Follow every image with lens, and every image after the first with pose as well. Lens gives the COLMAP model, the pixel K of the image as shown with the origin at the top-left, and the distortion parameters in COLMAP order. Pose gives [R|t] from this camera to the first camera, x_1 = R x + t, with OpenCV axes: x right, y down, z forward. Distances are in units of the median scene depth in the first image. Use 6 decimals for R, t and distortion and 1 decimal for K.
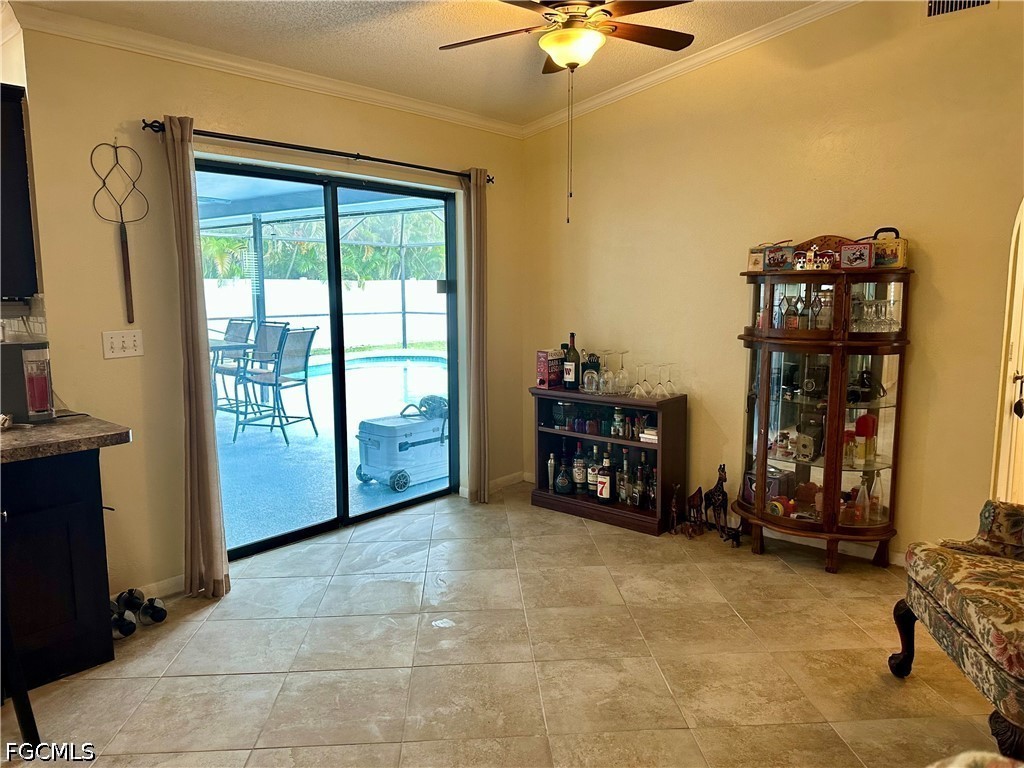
lens RADIAL K [[714.3, 0, 513.2], [0, 714.3, 381.6], [0, 0, 1]] dist [0.070710, -0.100919]
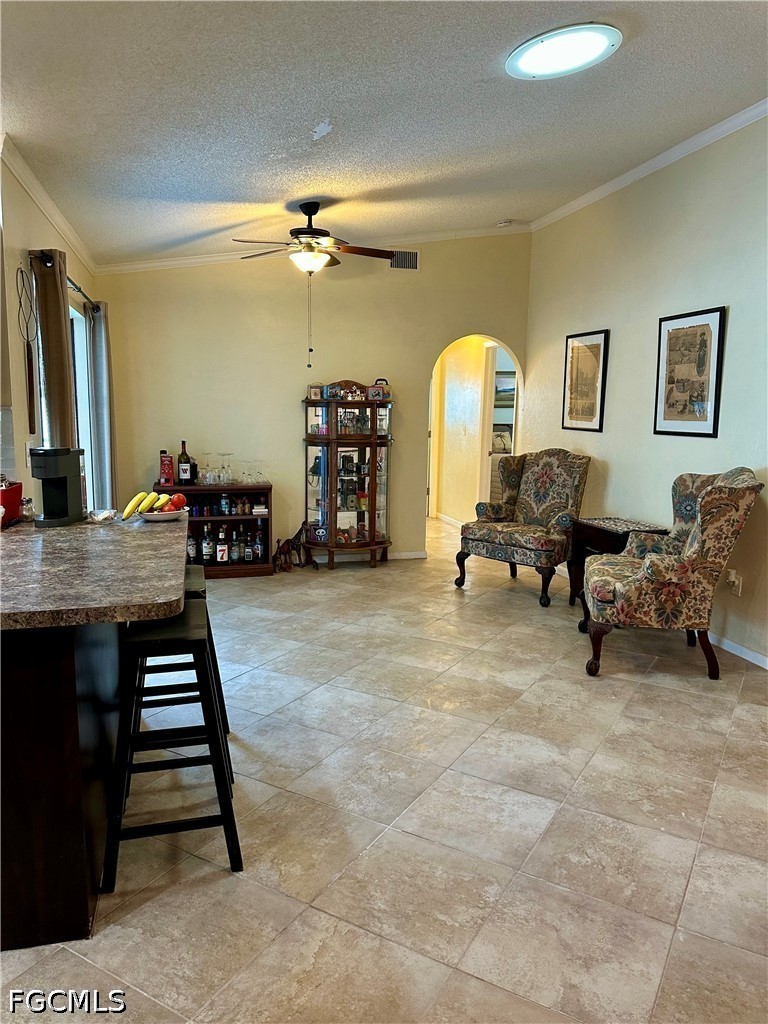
lens RADIAL K [[715.2, 0, 390.2], [0, 715.2, 514.9], [0, 0, 1]] dist [0.163291, -0.273118]
pose [[0.558242, -0.108175, 0.822596, -0.986945], [0.092652, 0.993390, 0.067759, 0.012805], [-0.824489, 0.038390, 0.564574, -0.053973]]
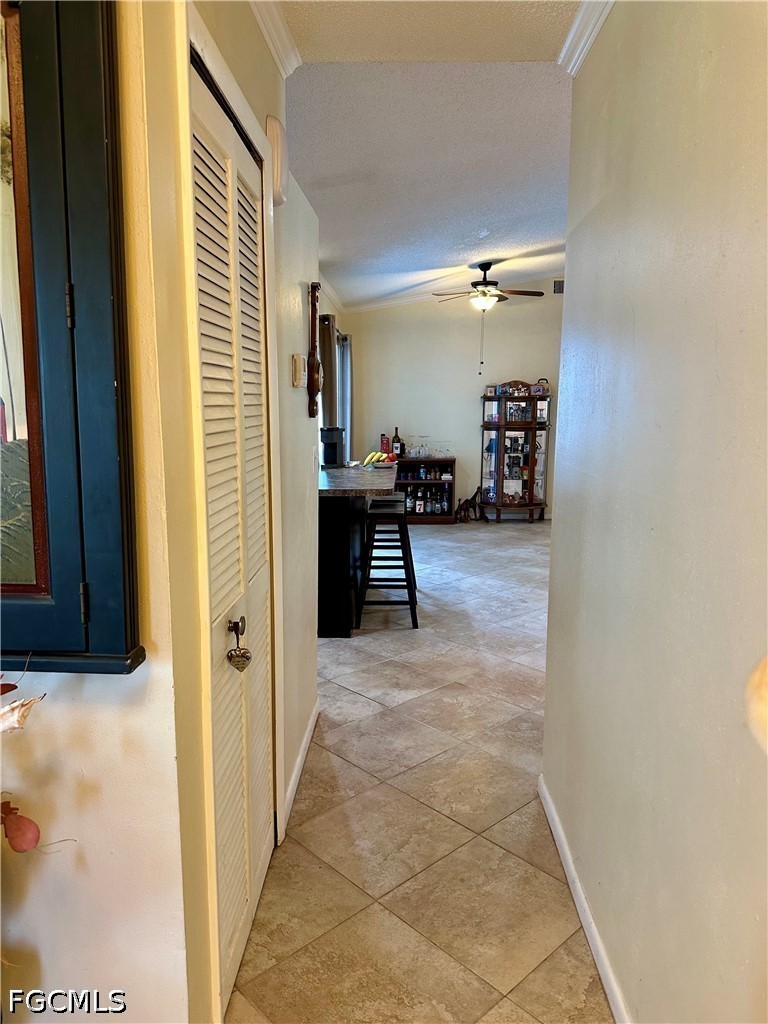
lens RADIAL K [[715.2, 0, 390.2], [0, 715.2, 514.9], [0, 0, 1]] dist [0.163291, -0.273118]
pose [[0.769457, -0.093812, 0.631772, -1.391541], [0.077785, 0.995555, 0.053094, 0.072123], [-0.633945, 0.008288, 0.773334, -0.530849]]
